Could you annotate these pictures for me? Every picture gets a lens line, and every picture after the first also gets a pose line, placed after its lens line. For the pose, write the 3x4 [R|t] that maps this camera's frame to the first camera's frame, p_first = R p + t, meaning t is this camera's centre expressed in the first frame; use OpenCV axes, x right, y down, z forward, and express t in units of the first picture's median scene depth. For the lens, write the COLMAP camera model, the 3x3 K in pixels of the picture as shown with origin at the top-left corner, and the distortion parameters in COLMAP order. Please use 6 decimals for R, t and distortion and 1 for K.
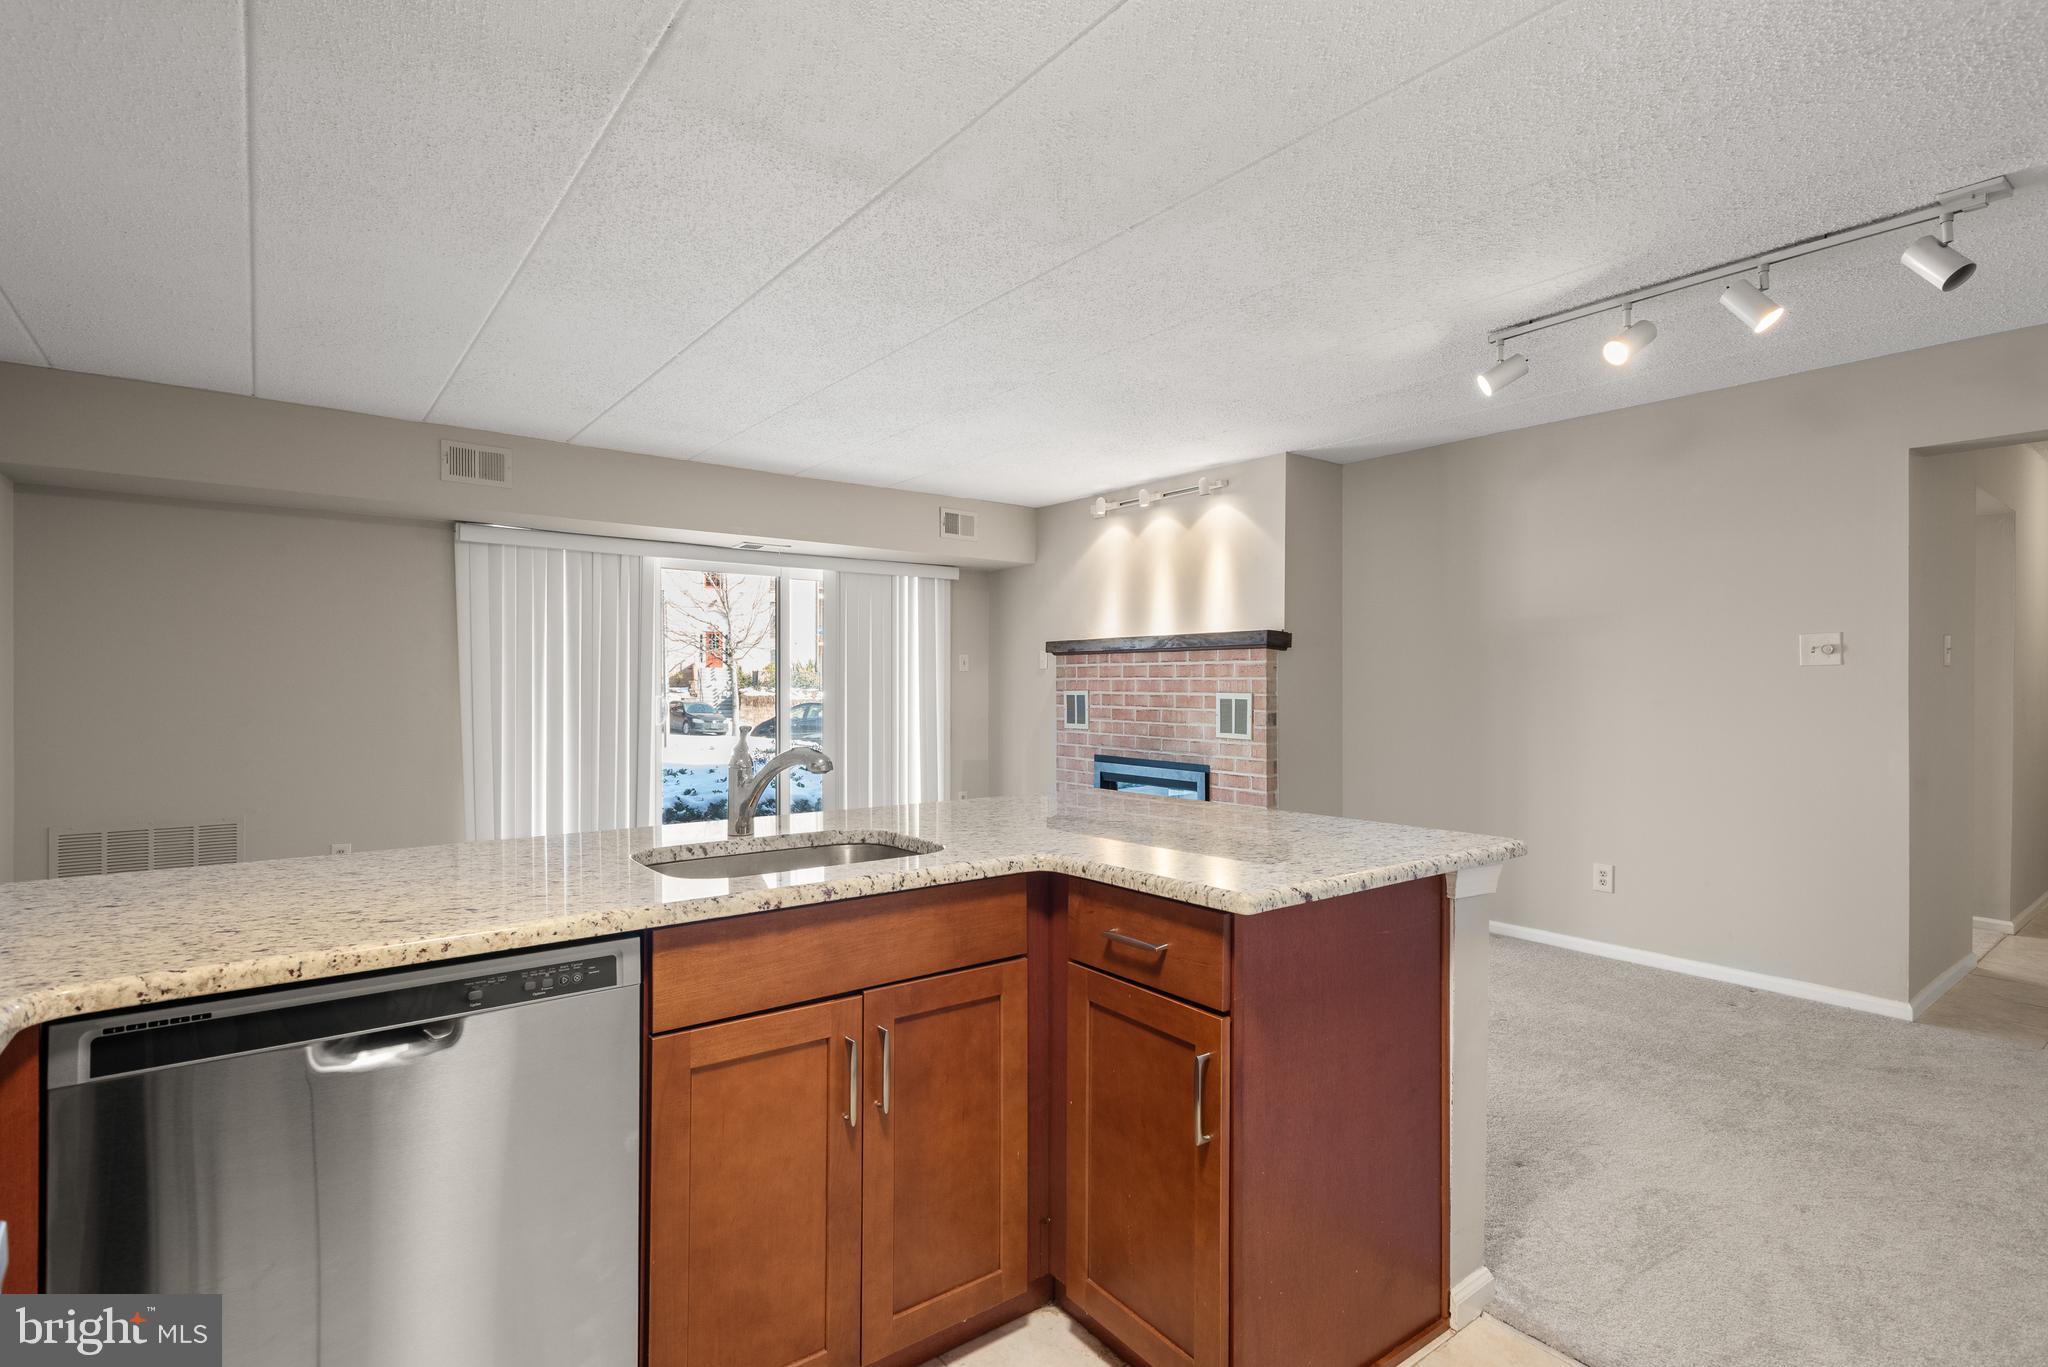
lens RADIAL K [[970.0, 0, 1029.2], [0, 970.0, 682.8], [0, 0, 1]] dist [0.026127, -0.006468]
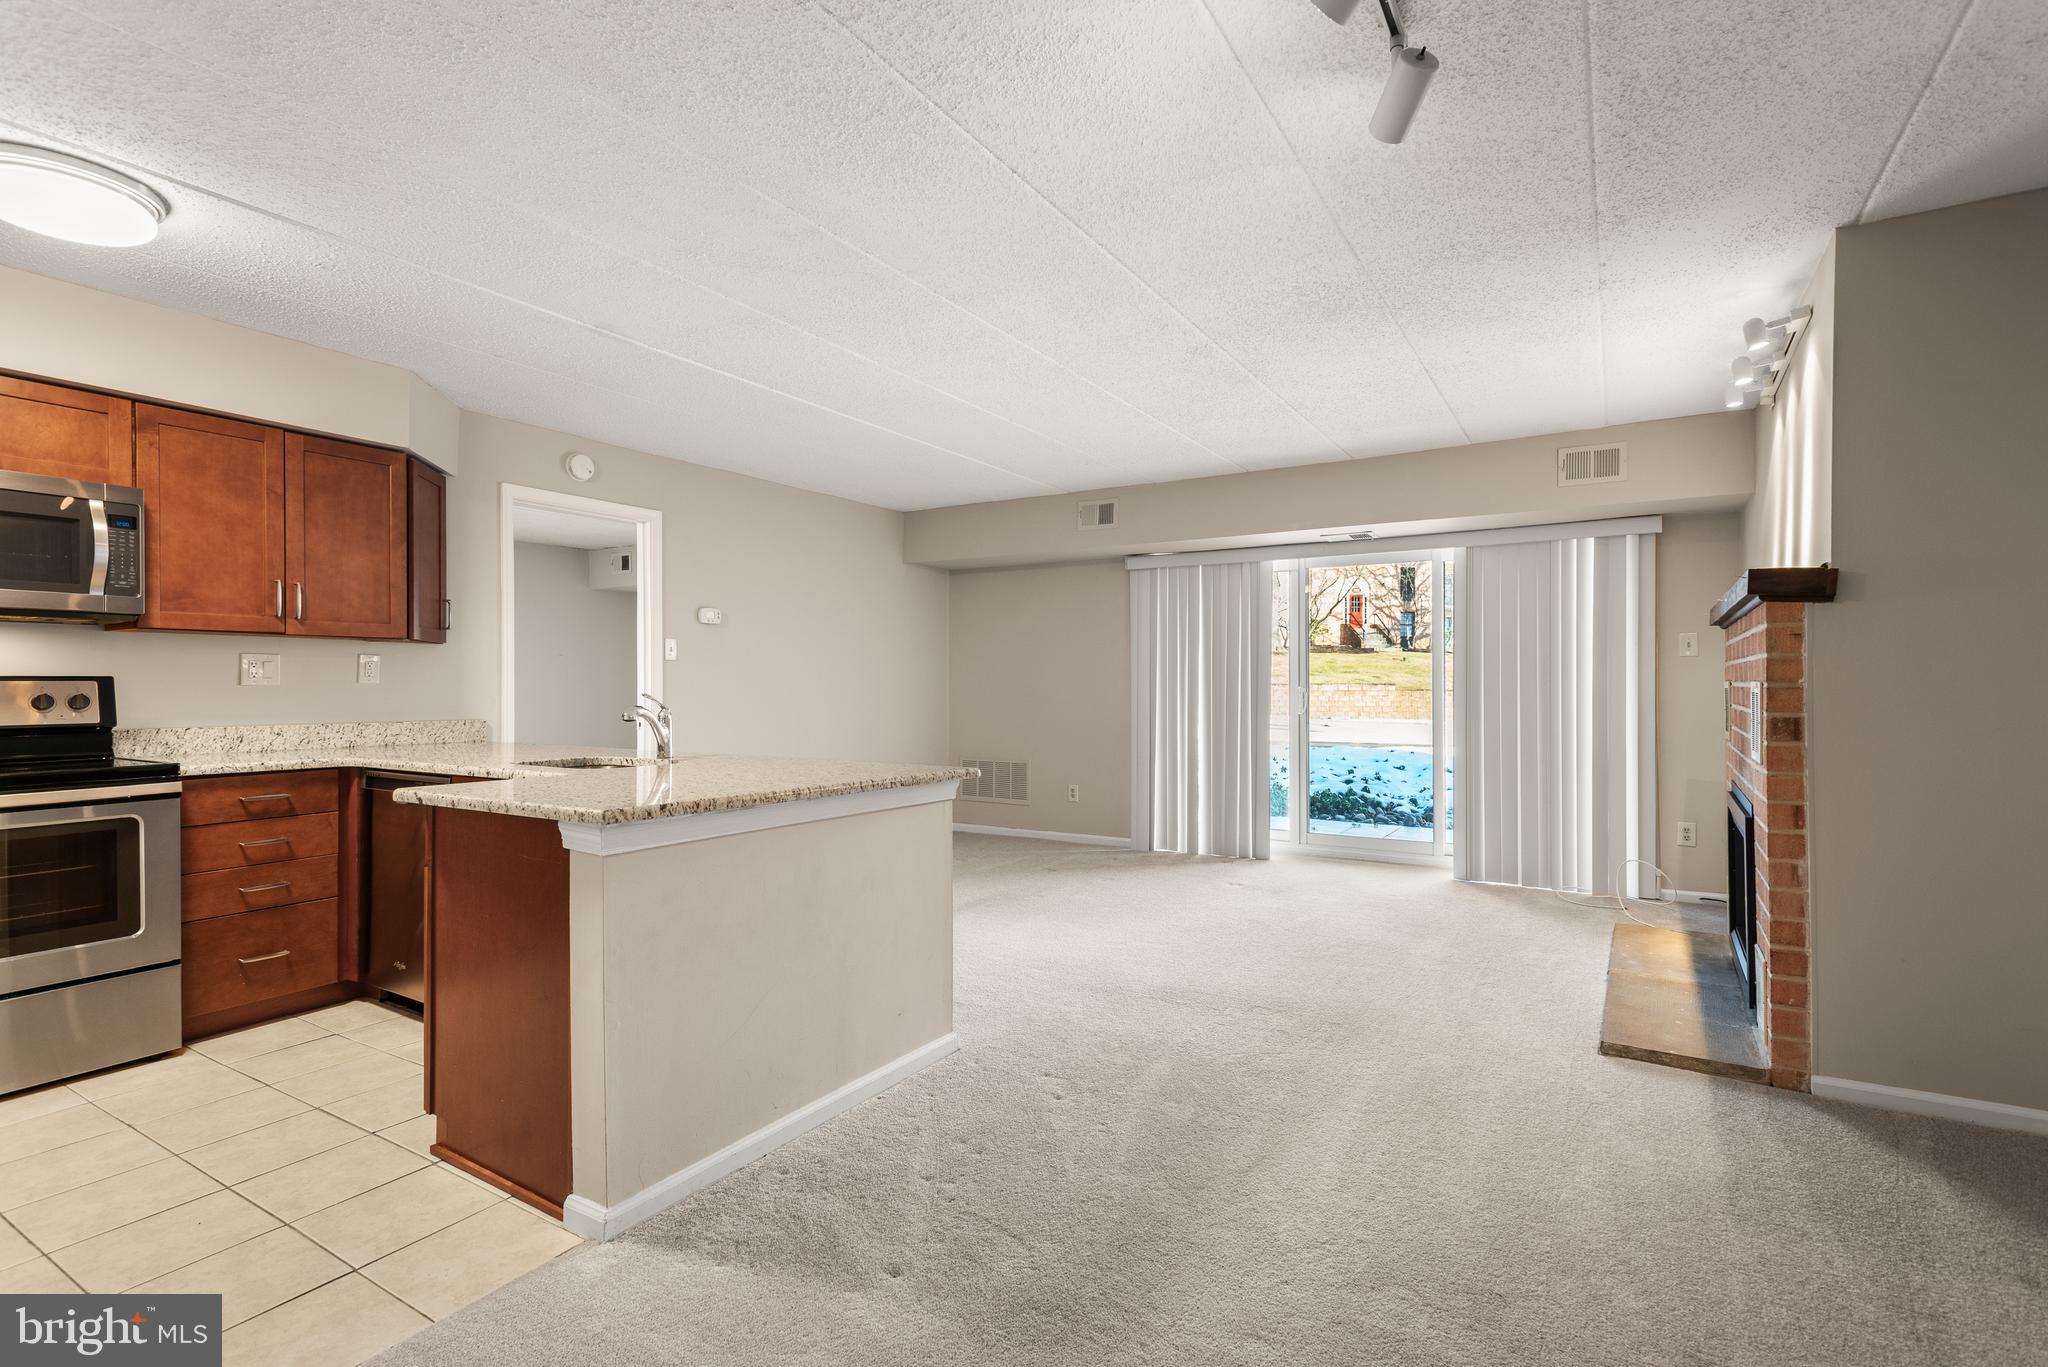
lens RADIAL K [[970.0, 0, 1029.2], [0, 970.0, 682.8], [0, 0, 1]] dist [0.026127, -0.006468]
pose [[0.361168, -0.001312, -0.932500, 0.548729], [0.001597, 0.999998, -0.000789, 0.009567], [0.932500, -0.001204, 0.361169, 0.351082]]
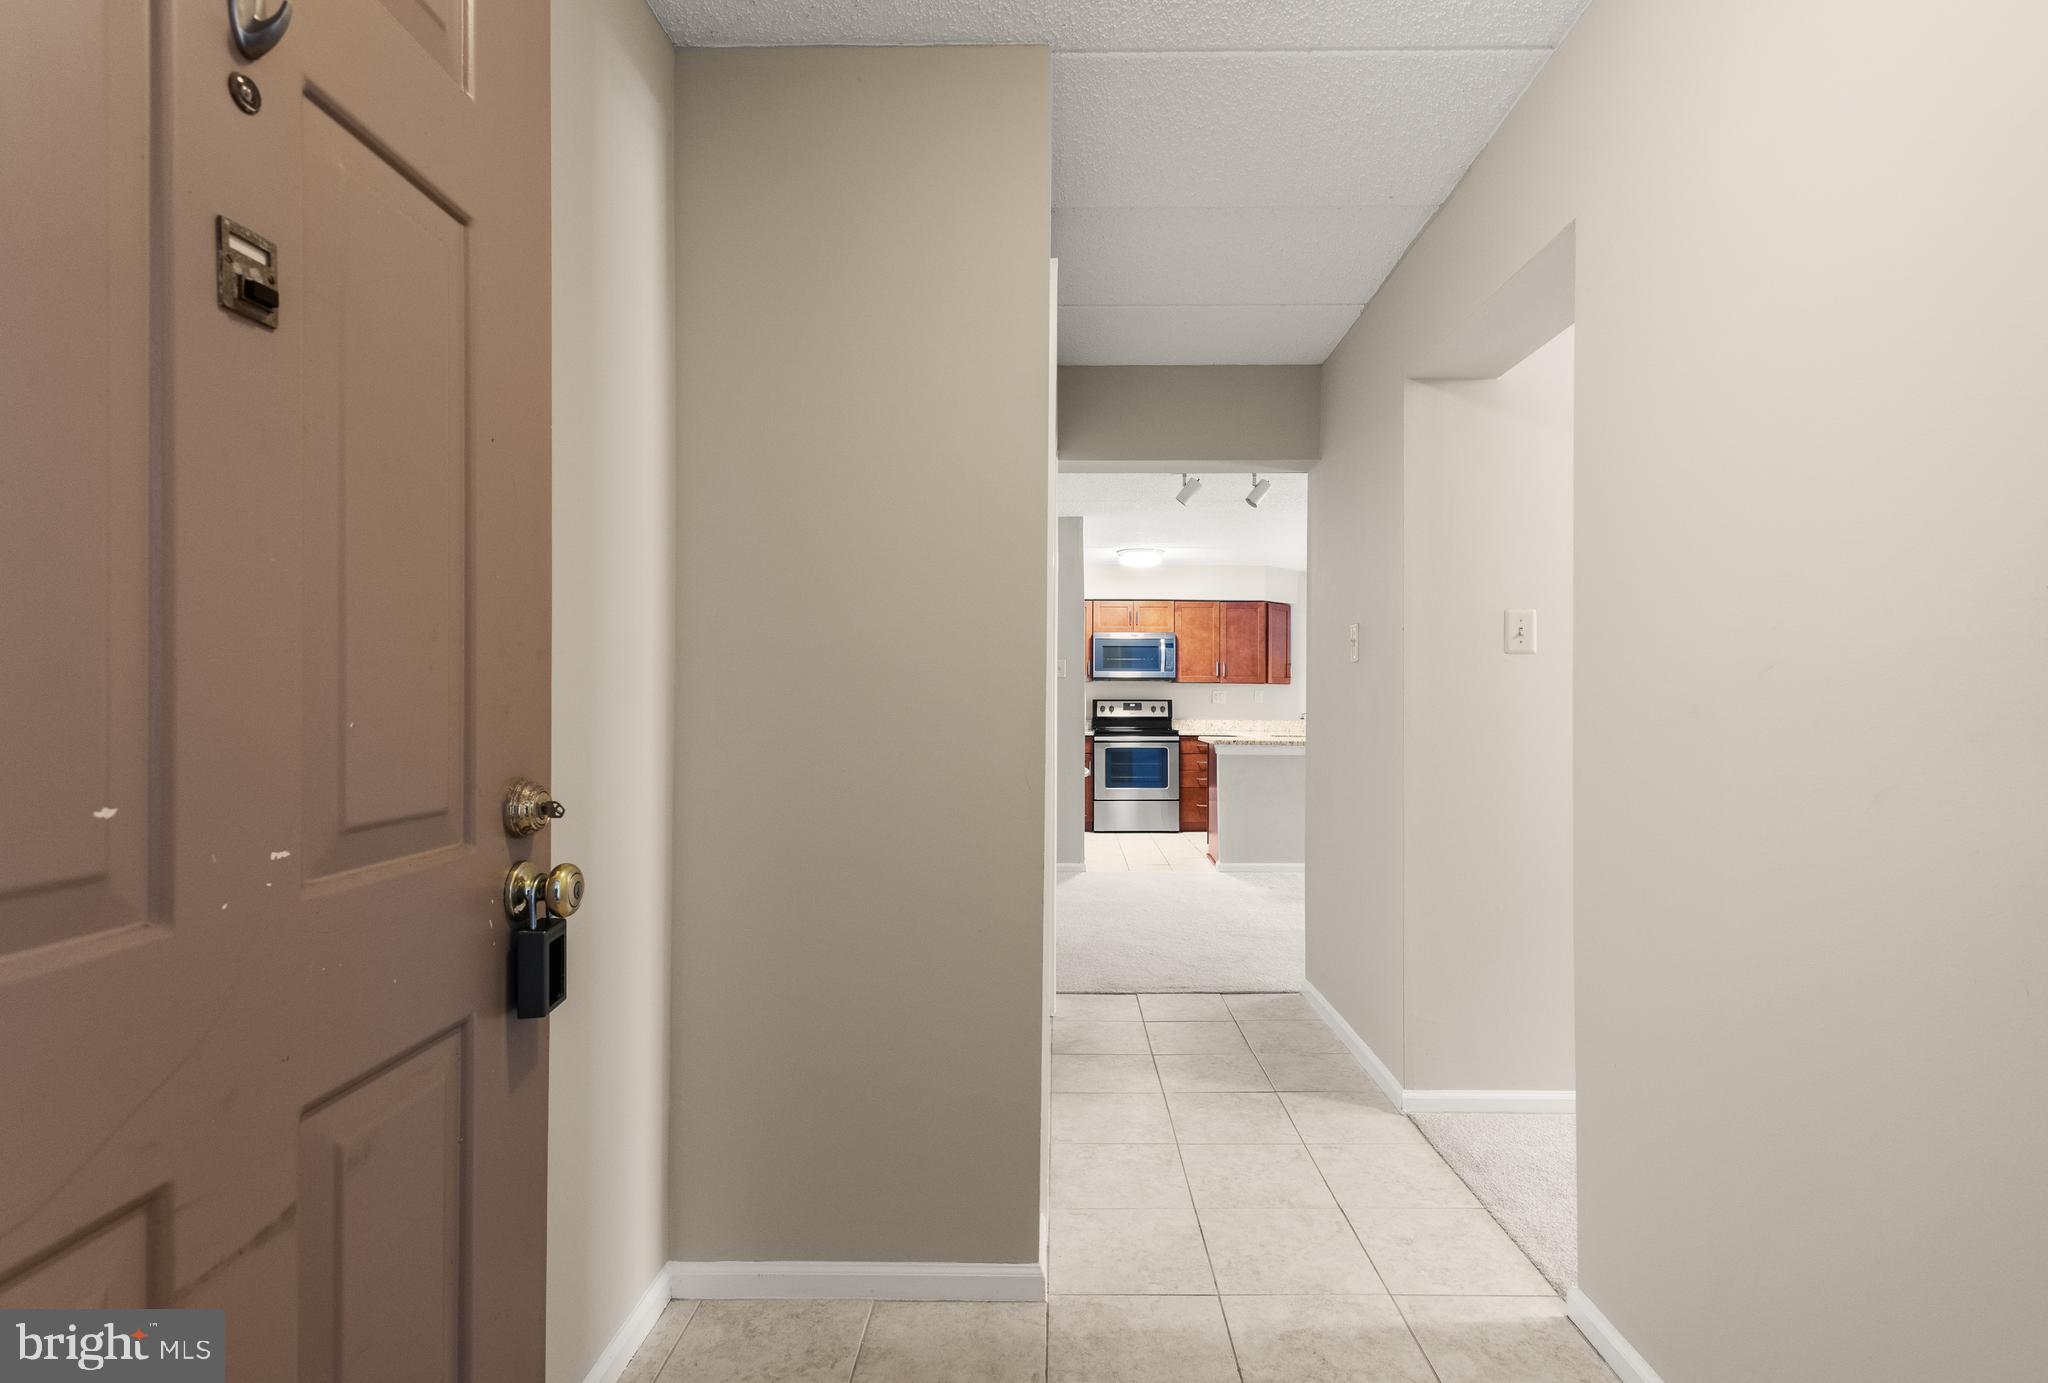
lens RADIAL K [[1005.6, 0, 1037.7], [0, 1005.6, 693.3], [0, 0, 1]] dist [-0.000412, -0.000007]
pose [[-0.621418, -0.007534, -0.783443, 1.253013], [-0.004215, 0.999971, -0.006272, 0.005397], [0.783468, -0.000595, -0.621432, 0.922493]]
